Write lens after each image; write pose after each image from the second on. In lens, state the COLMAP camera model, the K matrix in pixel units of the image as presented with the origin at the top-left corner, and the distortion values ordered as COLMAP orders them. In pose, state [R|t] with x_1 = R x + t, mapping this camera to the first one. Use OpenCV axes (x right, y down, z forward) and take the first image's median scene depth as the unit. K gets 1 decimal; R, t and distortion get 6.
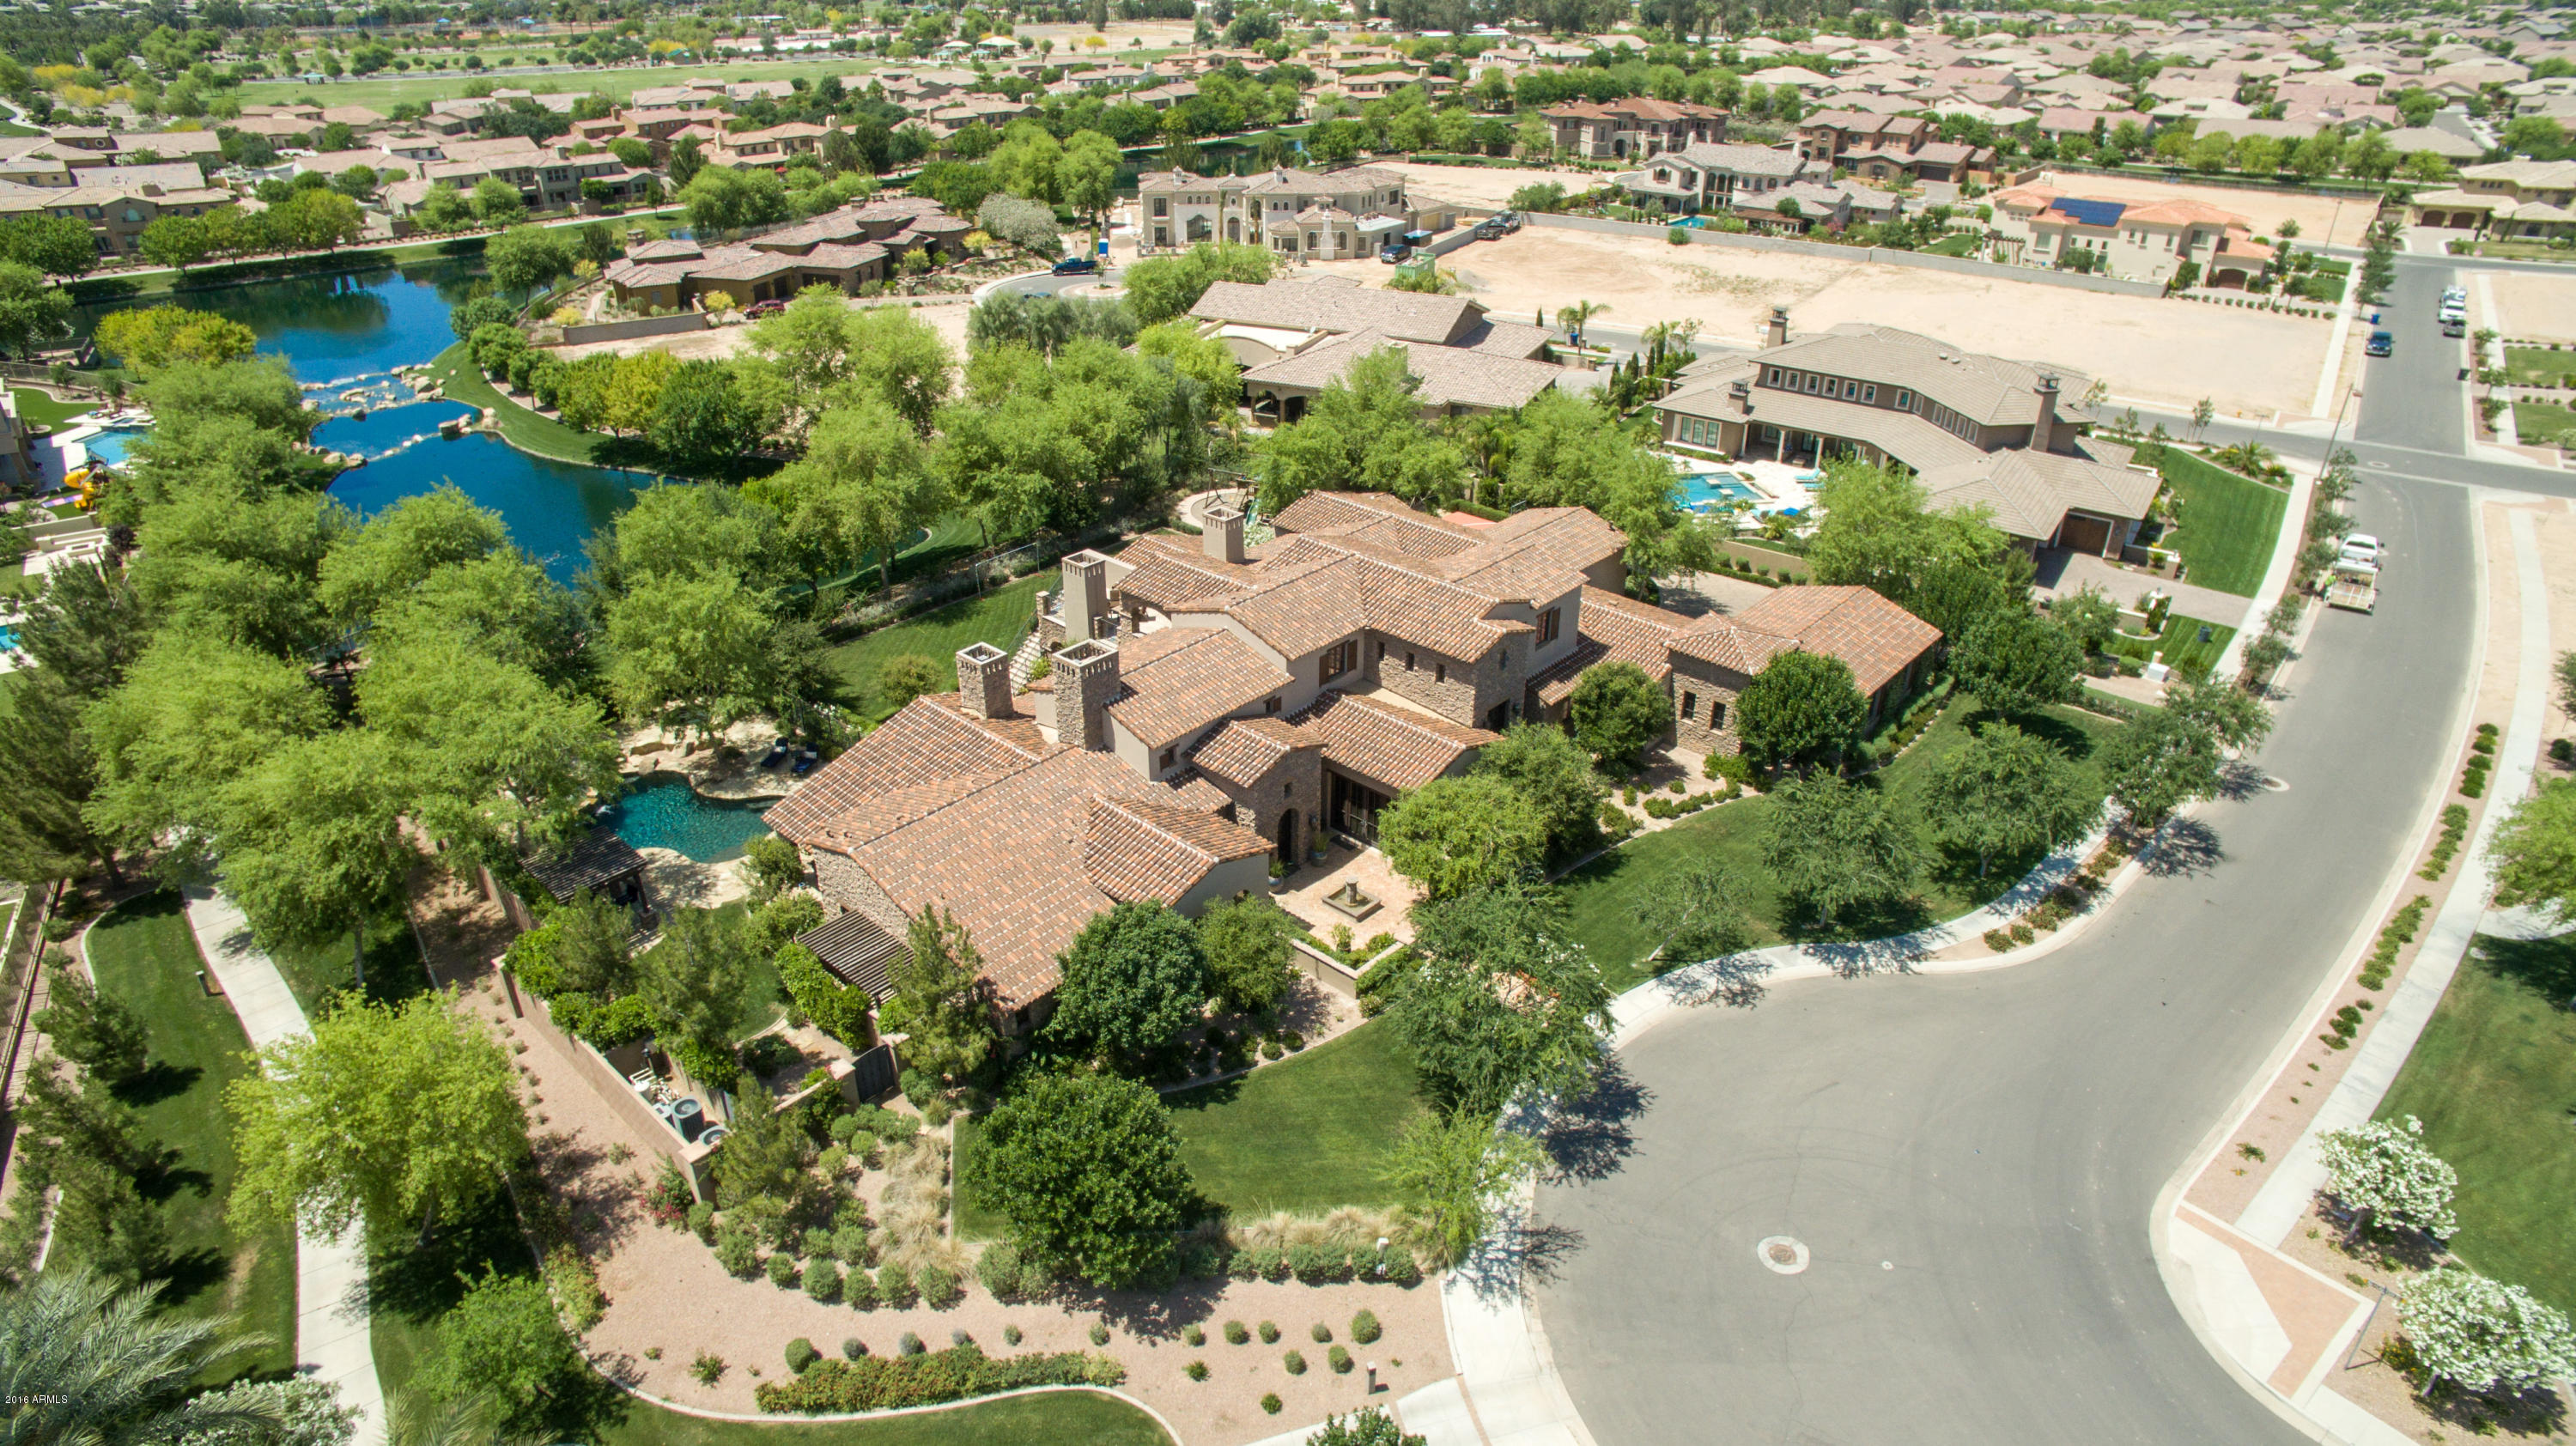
lens RADIAL K [[1489.7, 0, 1283.1], [0, 1489.7, 717.2], [0, 0, 1]] dist [-0.123825, 0.087966]
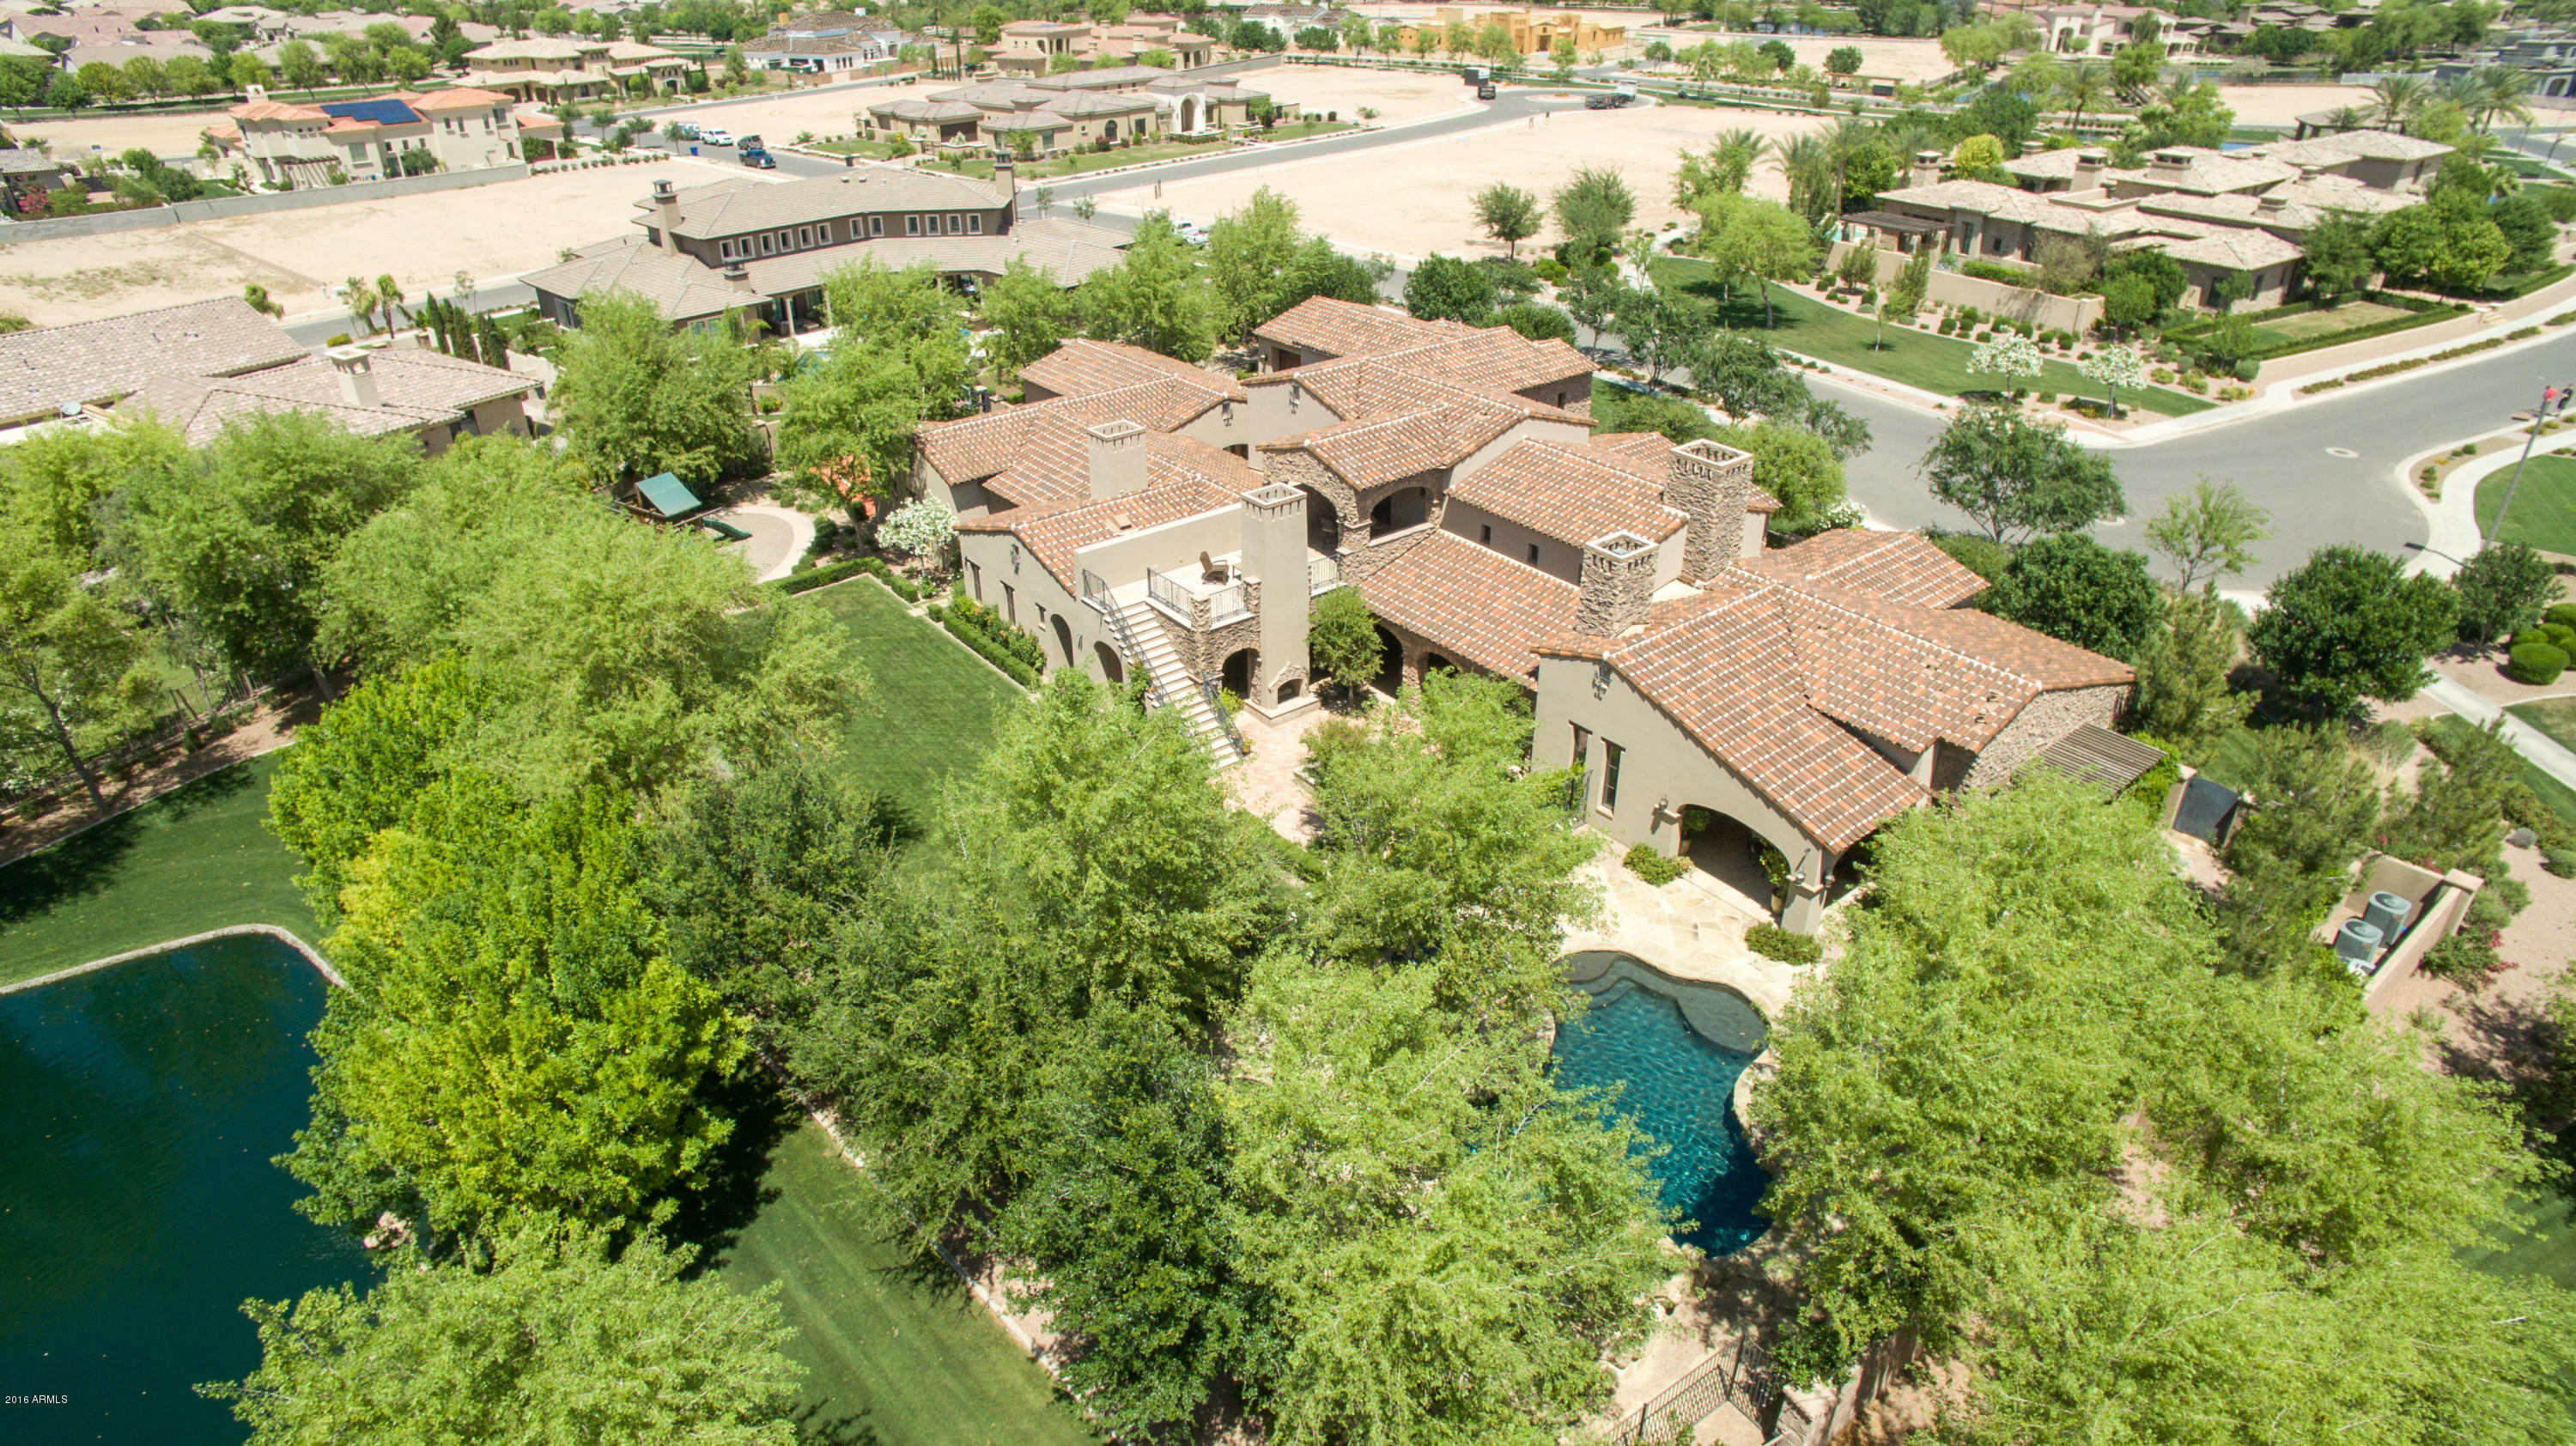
lens RADIAL K [[1489.7, 0, 1283.1], [0, 1489.7, 717.2], [0, 0, 1]] dist [-0.123825, 0.087966]
pose [[0.157416, -0.480967, 0.862491, -0.488258], [0.466798, 0.805887, 0.364205, -0.172132], [-0.870241, 0.345277, 0.351375, 0.516465]]
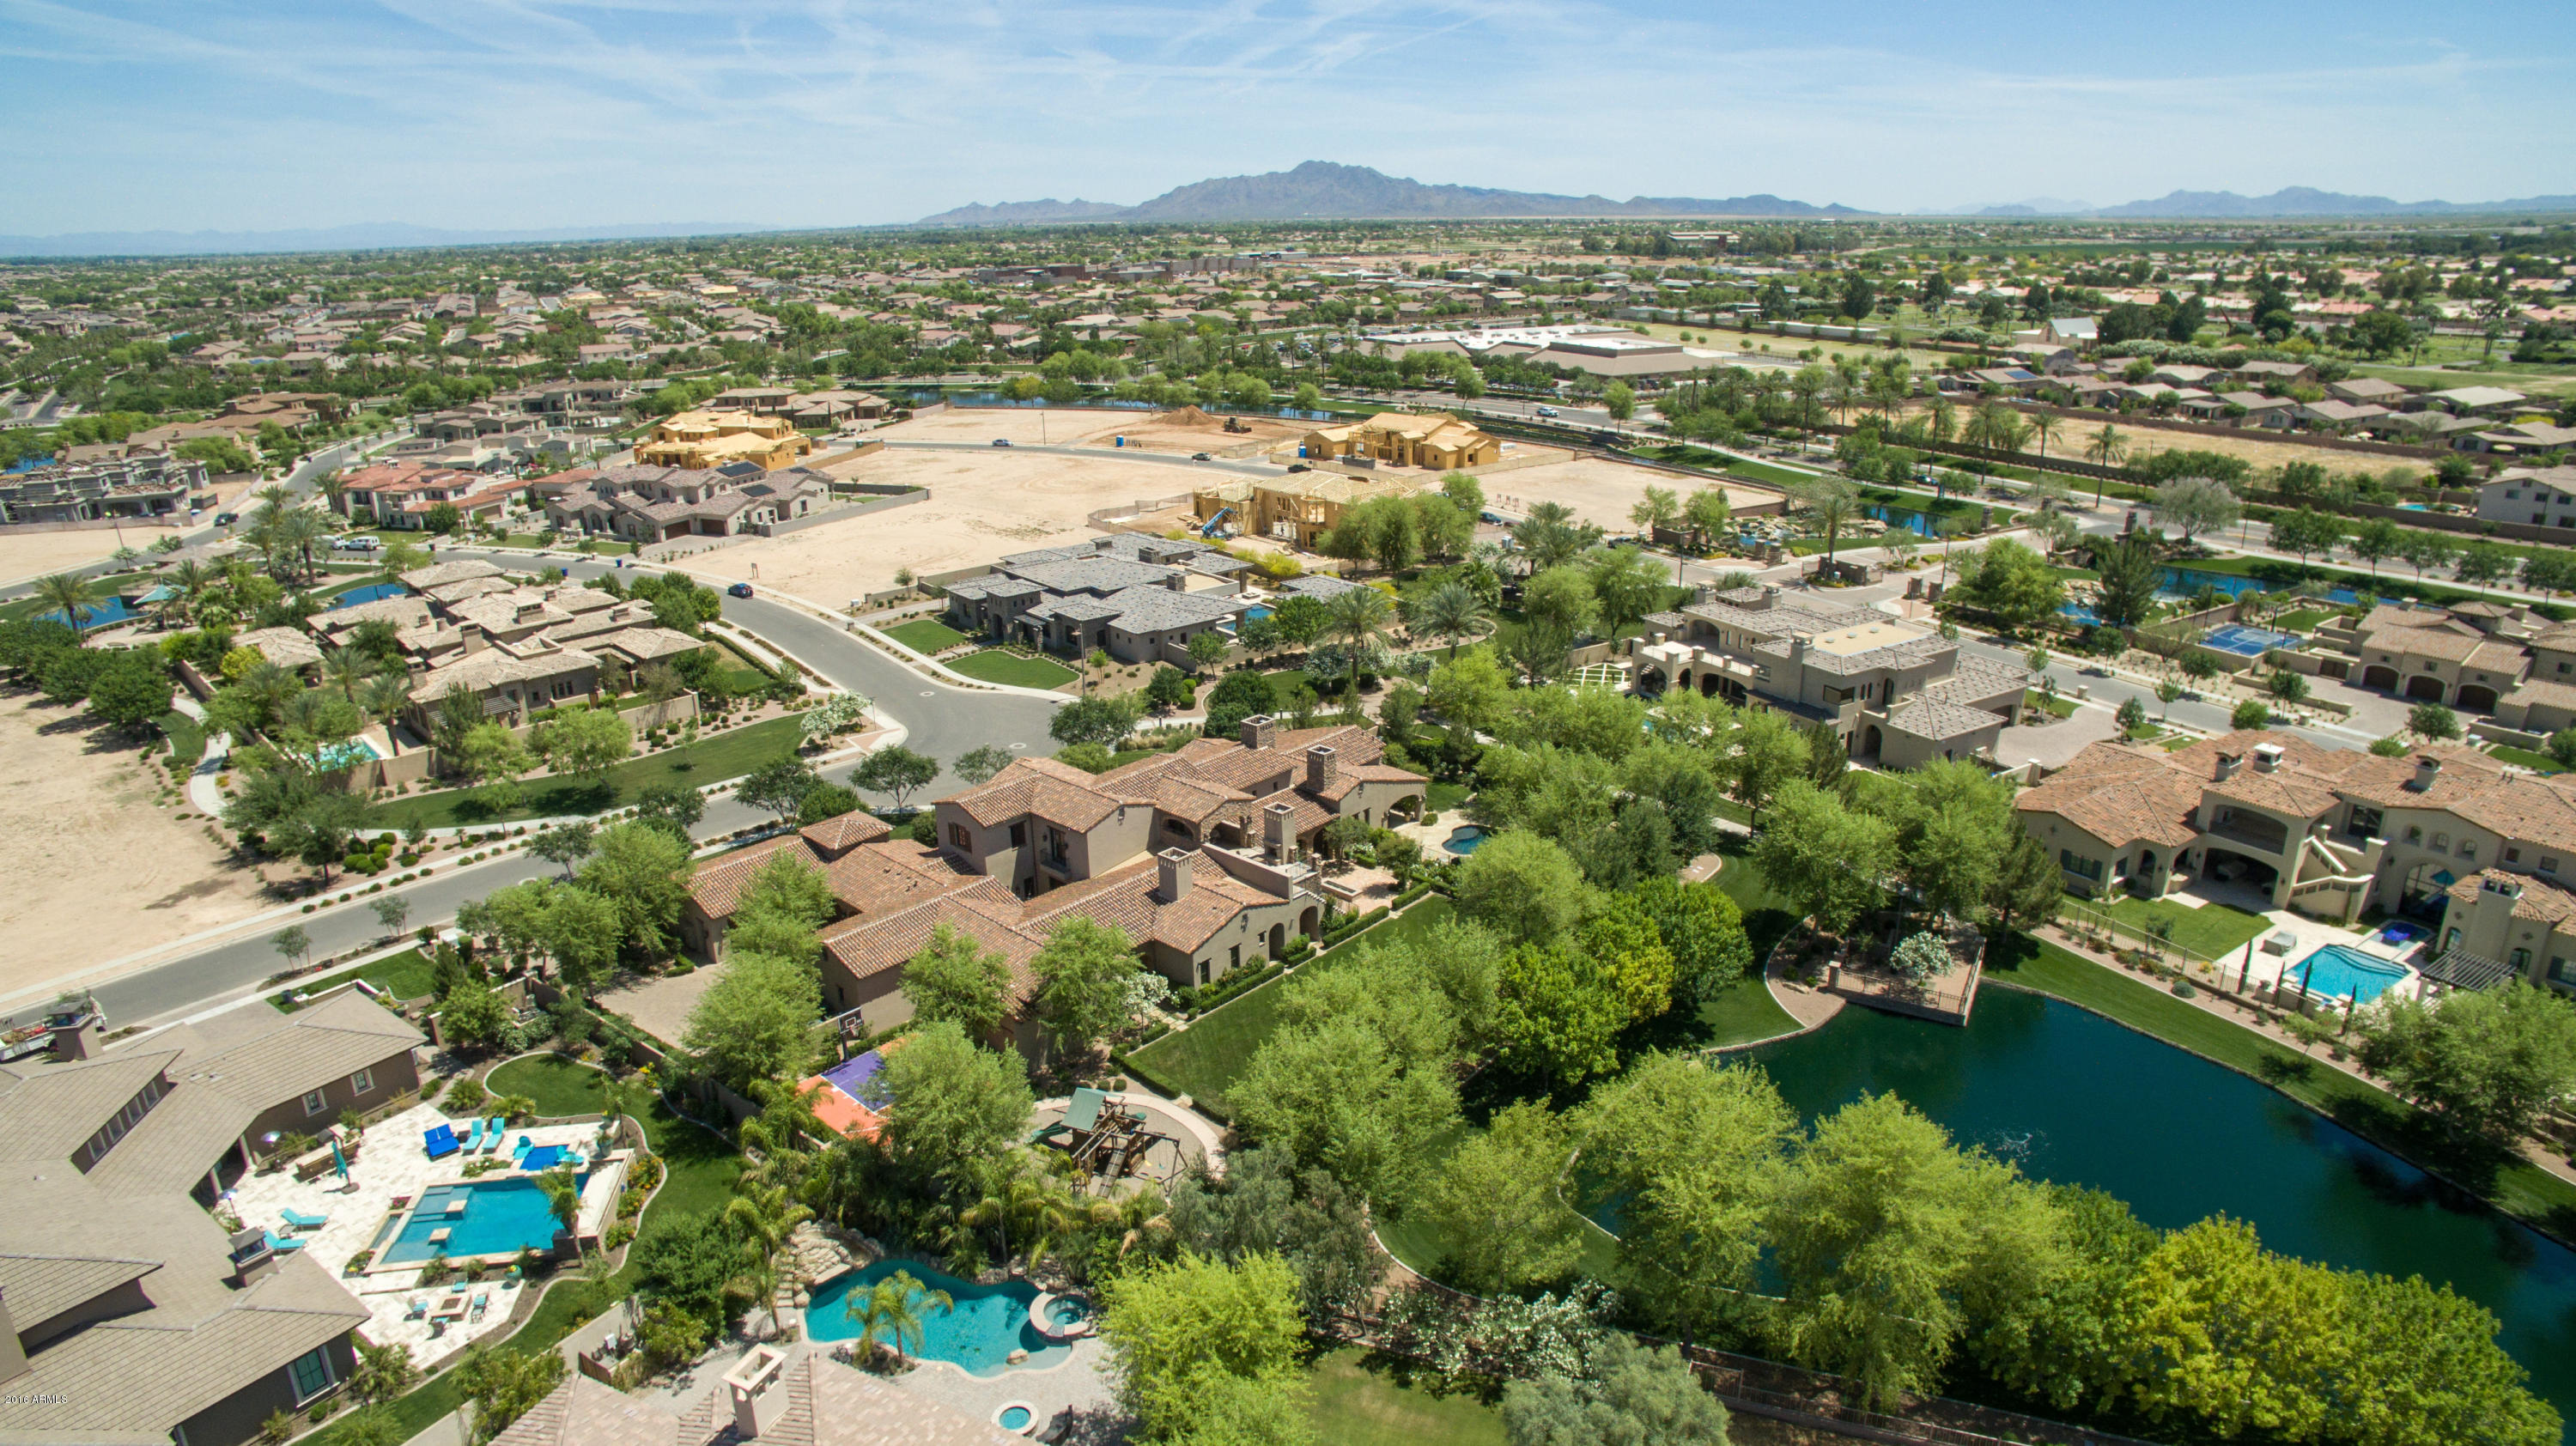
lens RADIAL K [[1489.7, 0, 1283.1], [0, 1489.7, 717.2], [0, 0, 1]] dist [-0.123825, 0.087966]
pose [[-0.999763, 0.012304, 0.017932, -0.106246], [0.021492, 0.685105, 0.728127, -0.764517], [-0.003327, 0.728340, -0.685208, 1.226518]]
